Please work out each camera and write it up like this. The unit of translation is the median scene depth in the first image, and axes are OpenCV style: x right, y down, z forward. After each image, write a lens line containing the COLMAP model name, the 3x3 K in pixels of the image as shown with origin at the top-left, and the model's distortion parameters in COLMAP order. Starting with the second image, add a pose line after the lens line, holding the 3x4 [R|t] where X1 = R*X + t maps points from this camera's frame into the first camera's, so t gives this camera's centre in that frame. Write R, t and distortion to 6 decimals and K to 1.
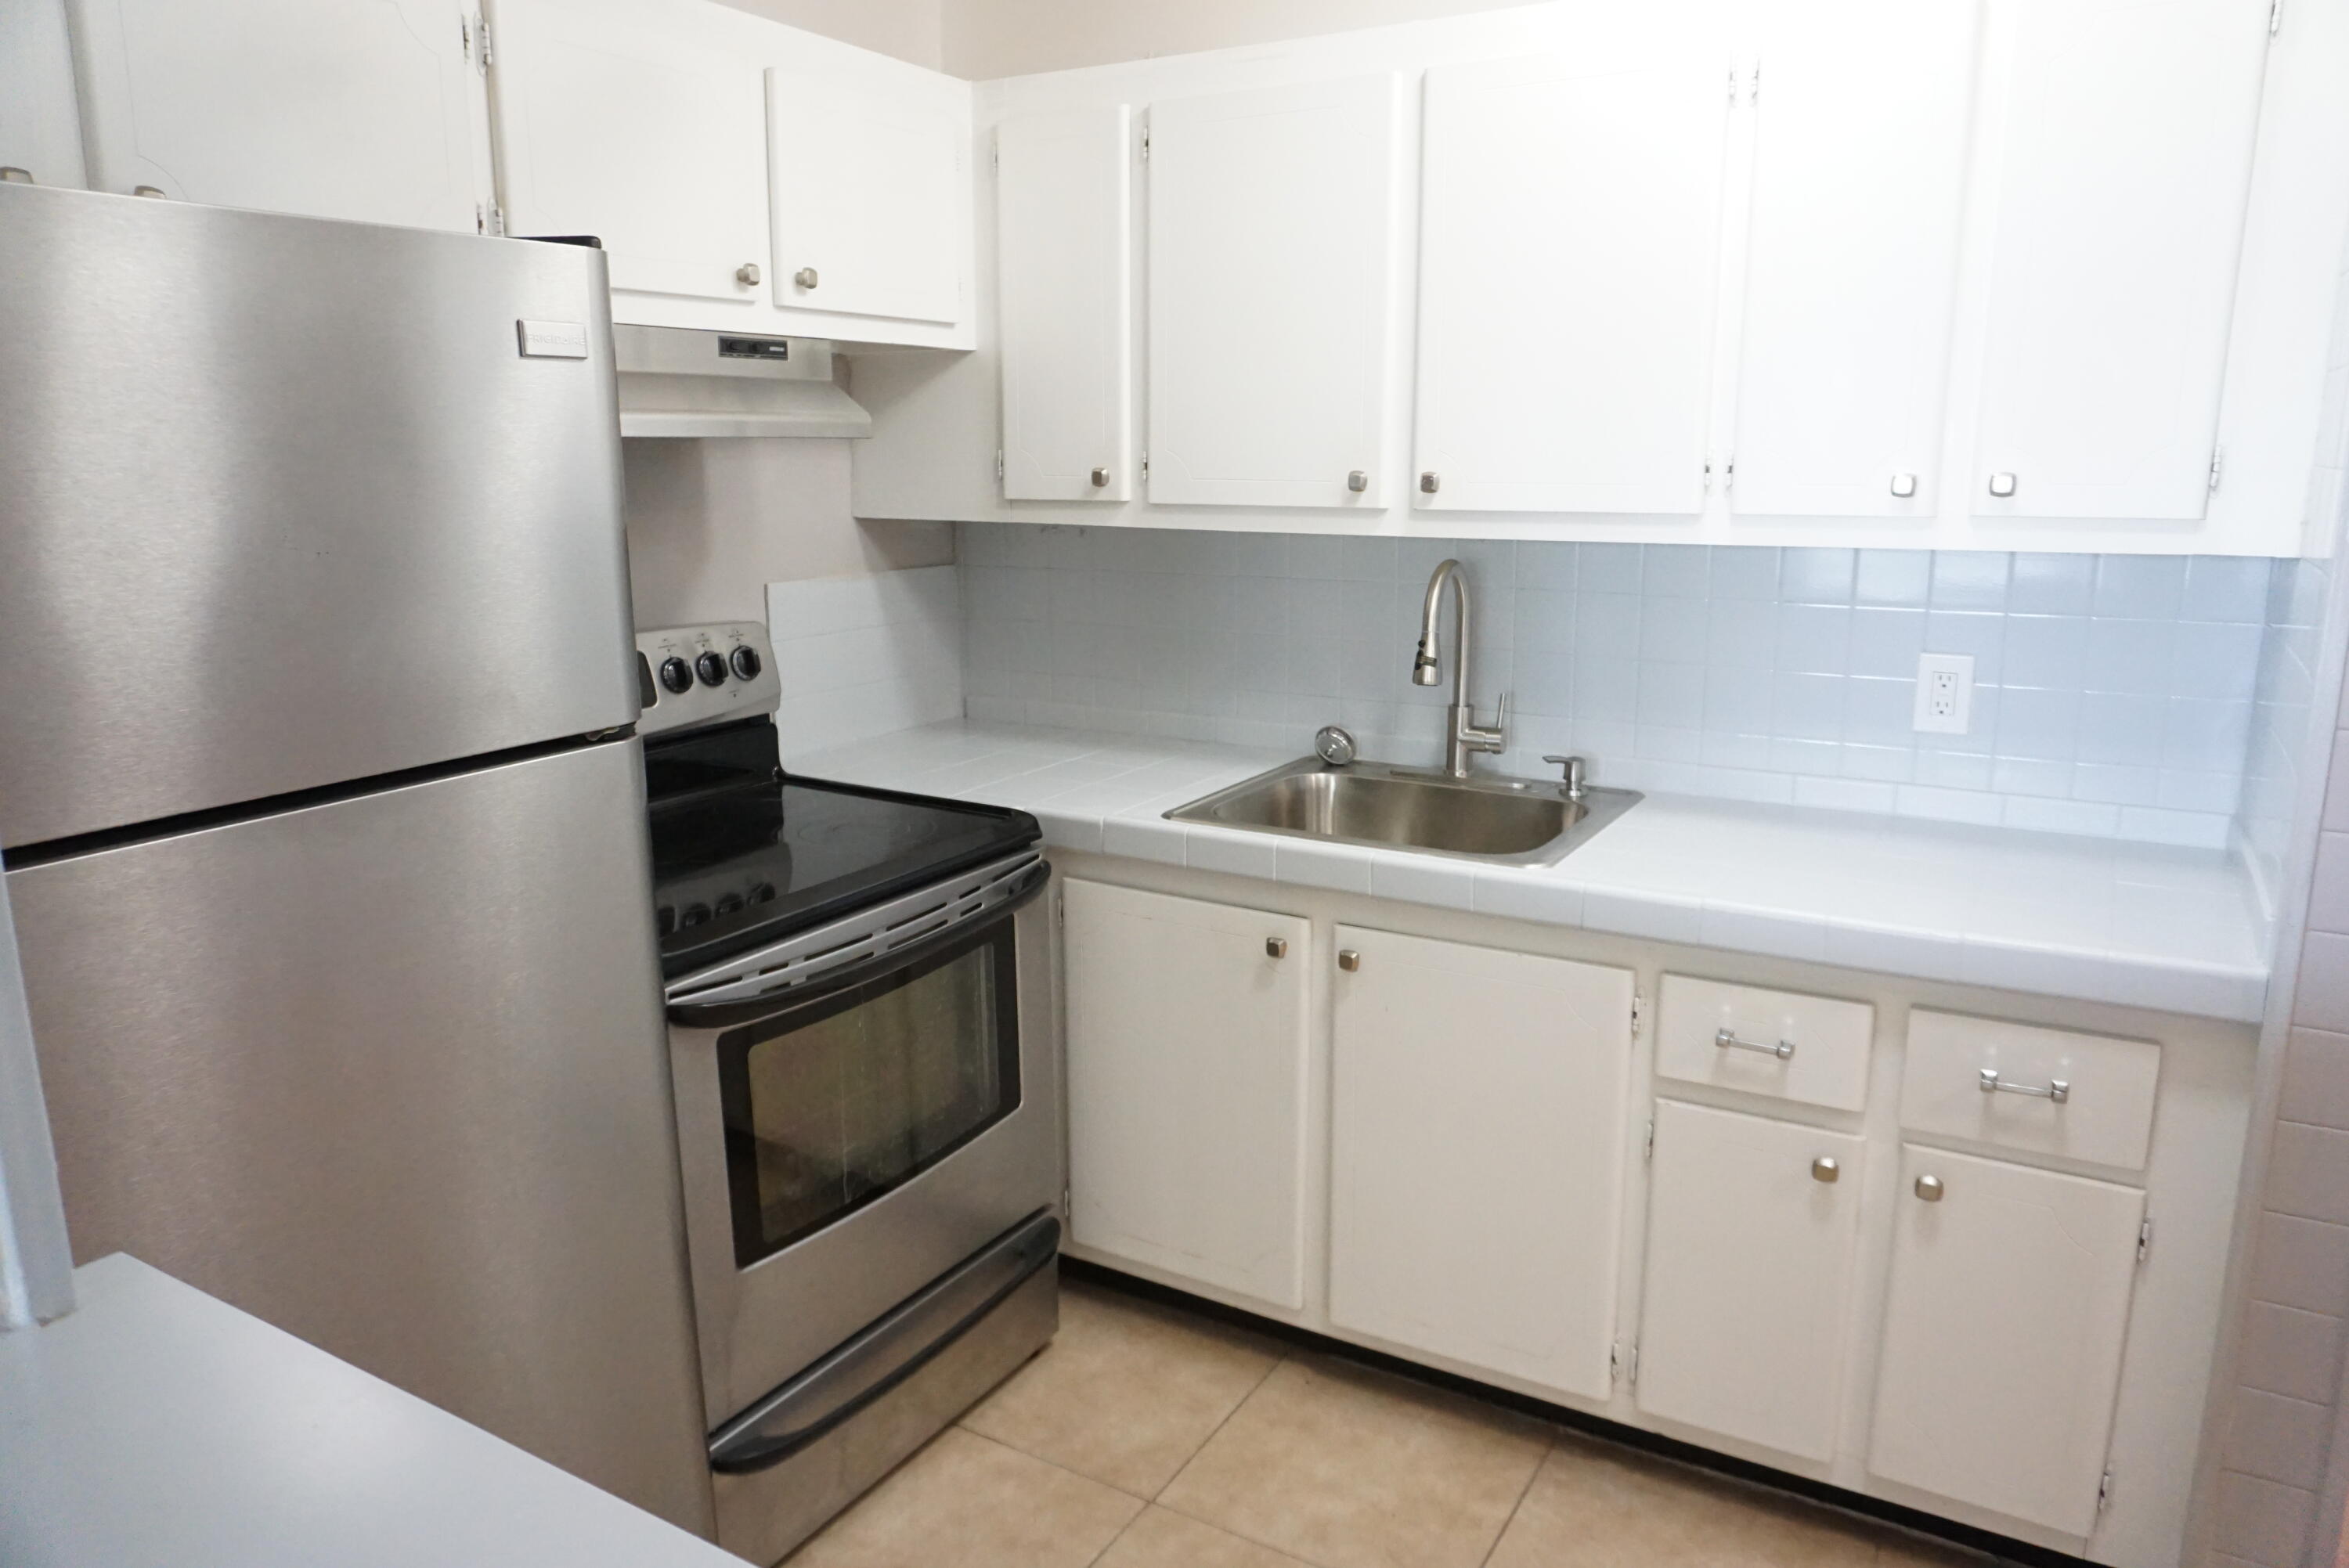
lens RADIAL K [[1574.4, 0, 1166.6], [0, 1574.4, 786.5], [0, 0, 1]] dist [-0.009478, 0.005872]
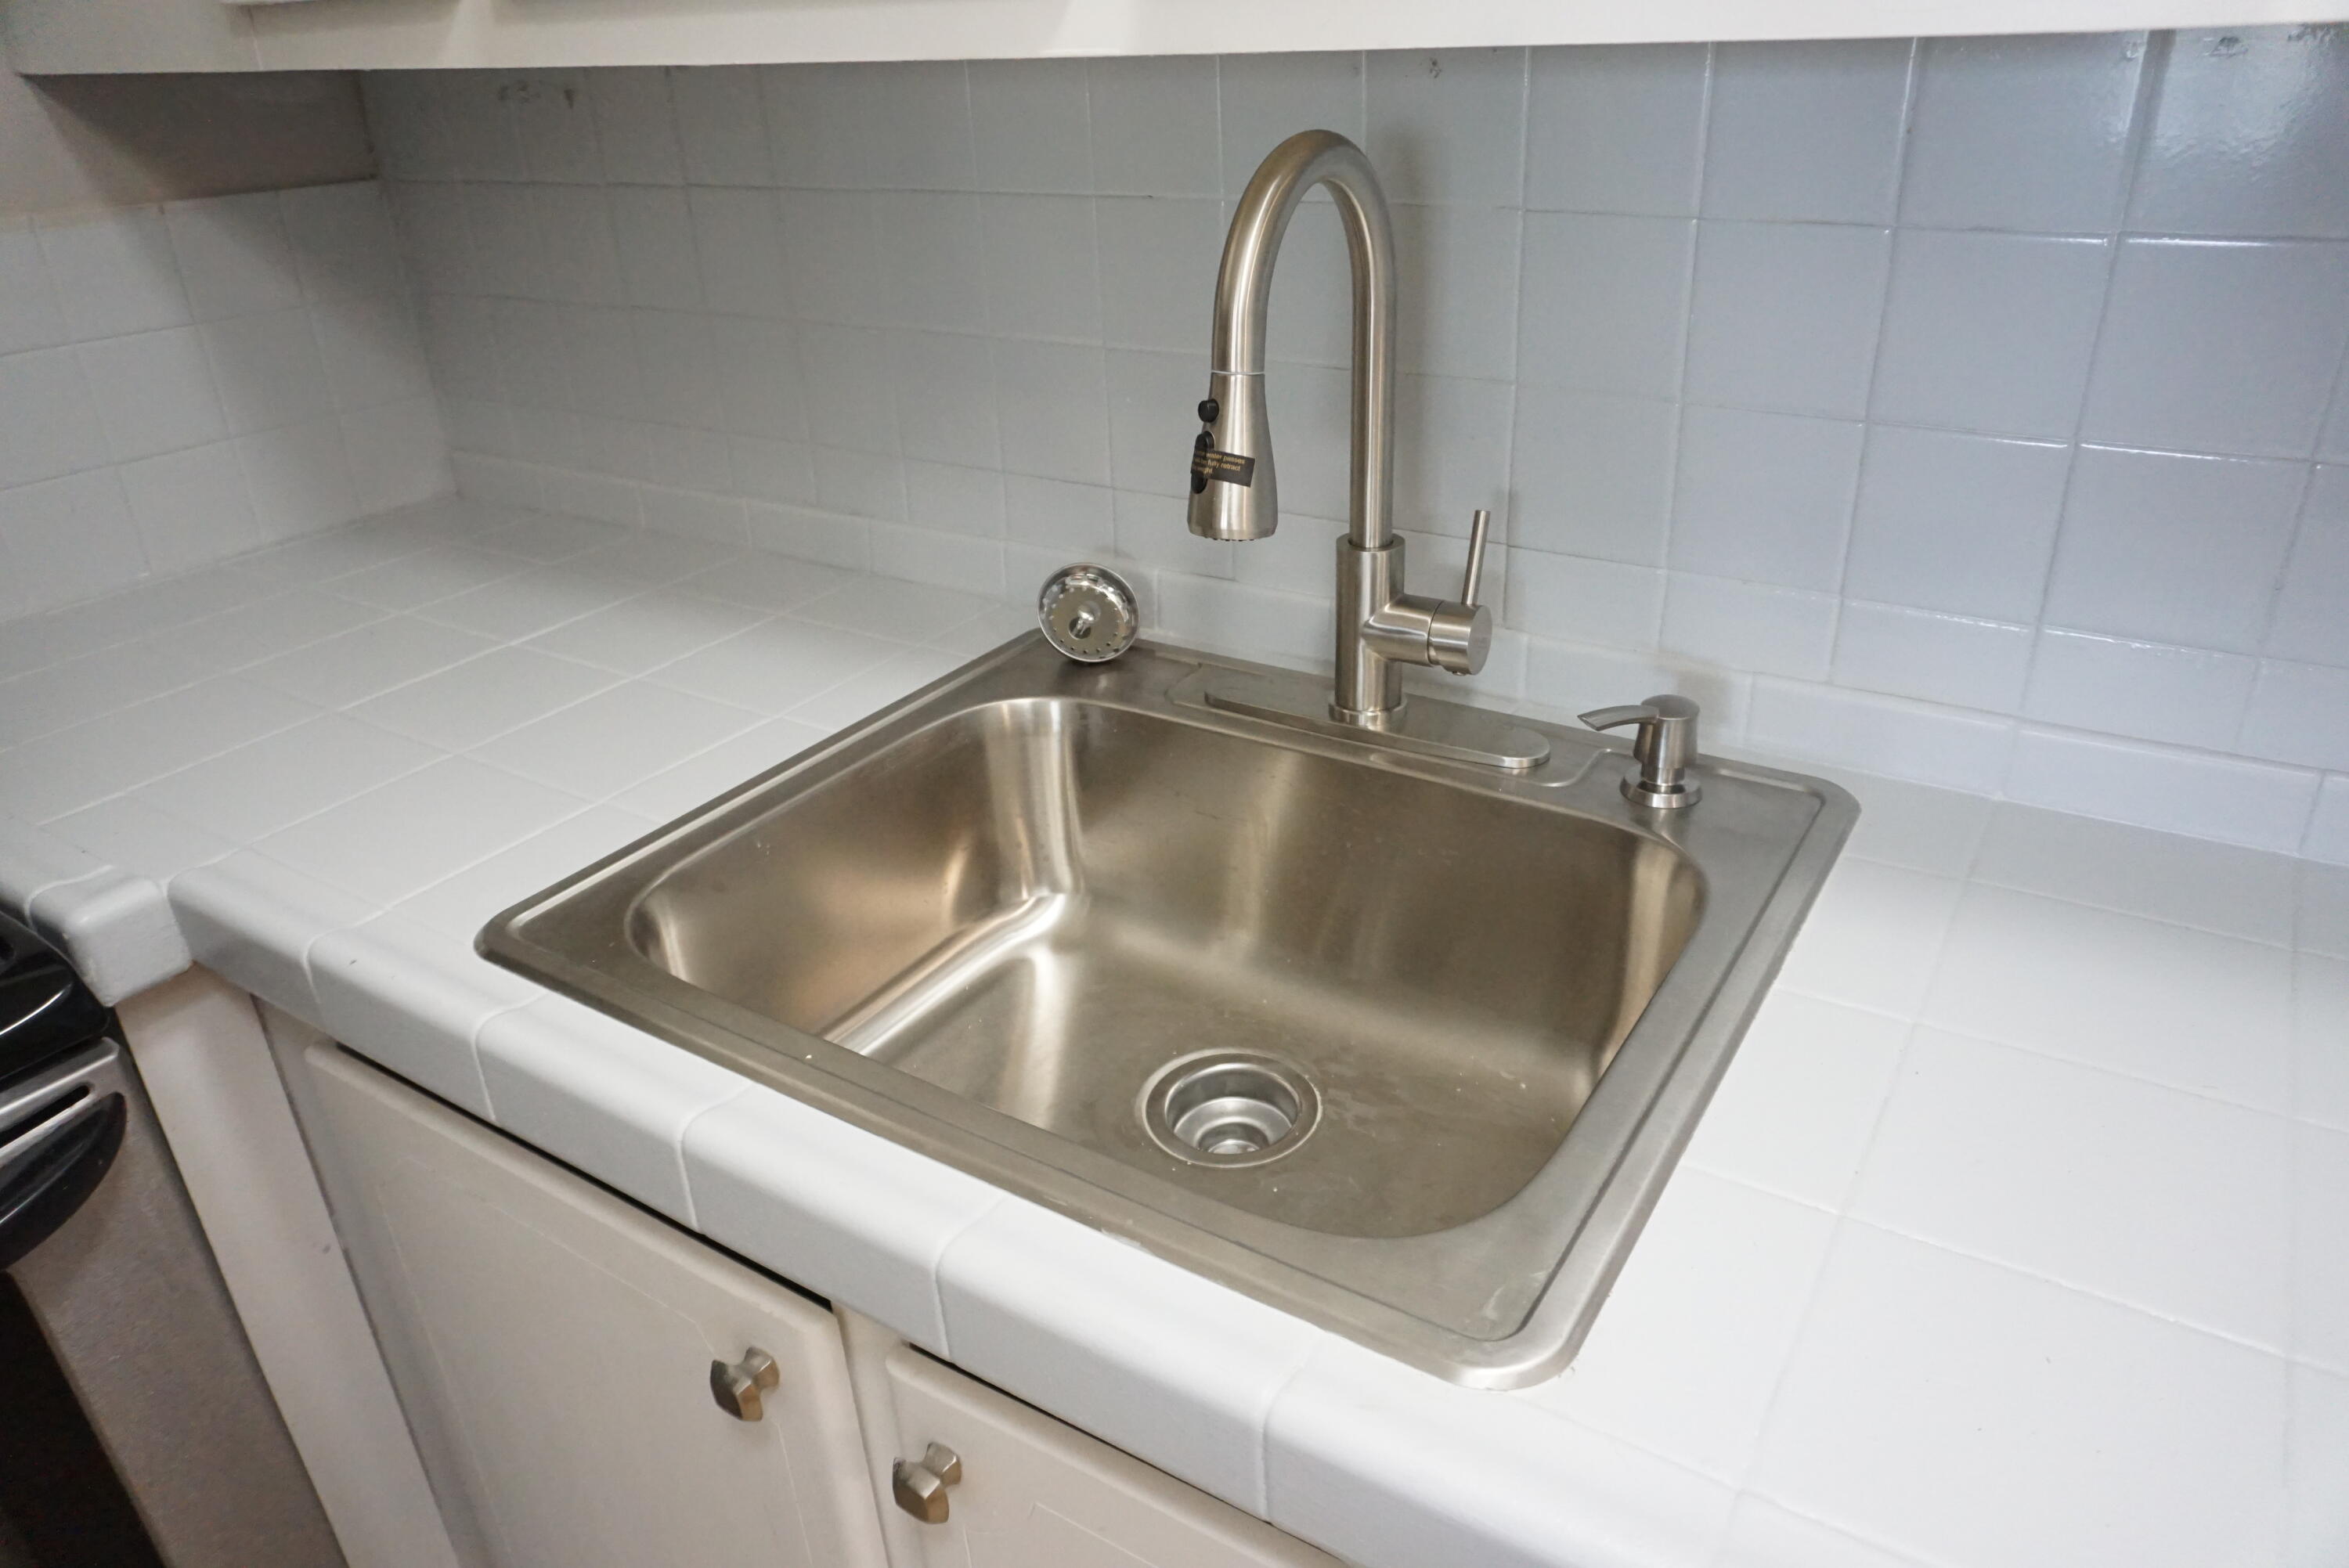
lens RADIAL K [[1574.4, 0, 1192.7], [0, 1574.4, 767.4], [0, 0, 1]] dist [-0.009478, 0.005872]
pose [[0.999432, -0.021541, -0.025902, 0.154373], [0.026888, 0.973270, 0.228083, -0.087065], [0.020297, -0.228650, 0.973297, 0.622998]]
